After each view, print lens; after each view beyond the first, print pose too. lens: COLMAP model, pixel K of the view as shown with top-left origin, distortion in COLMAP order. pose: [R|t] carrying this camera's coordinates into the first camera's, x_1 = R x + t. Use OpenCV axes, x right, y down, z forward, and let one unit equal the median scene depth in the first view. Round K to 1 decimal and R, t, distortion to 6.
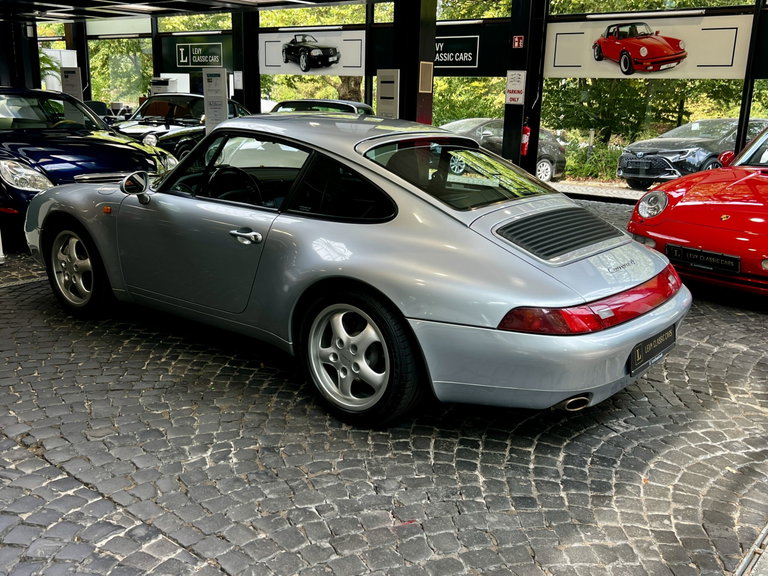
lens RADIAL K [[780.1, 0, 383.1], [0, 780.1, 288.3], [0, 0, 1]] dist [0.032503, 0.000000]
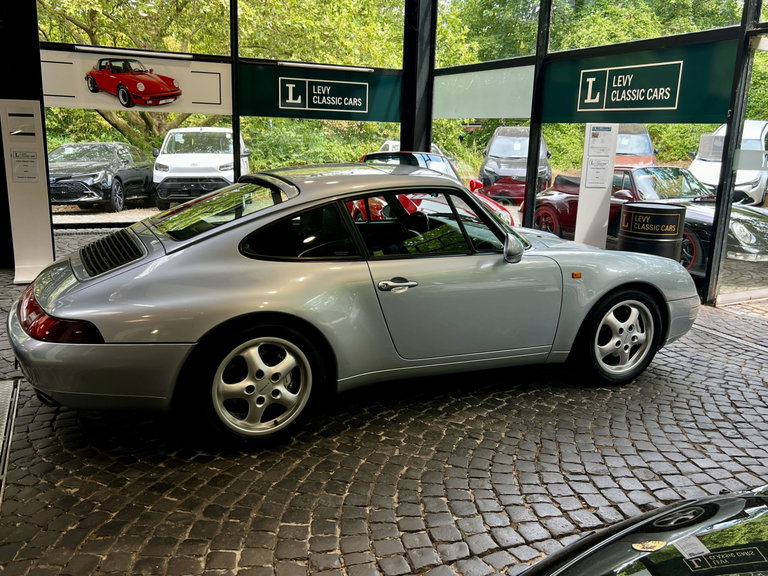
lens RADIAL K [[680.3, 0, 383.6], [0, 680.3, 294.2], [0, 0, 1]] dist [0.028903, -0.028617]
pose [[0.451440, -0.209668, 0.867318, -0.405938], [0.198559, 0.971235, 0.131439, -0.077755], [-0.869929, 0.112877, 0.480086, 0.278008]]
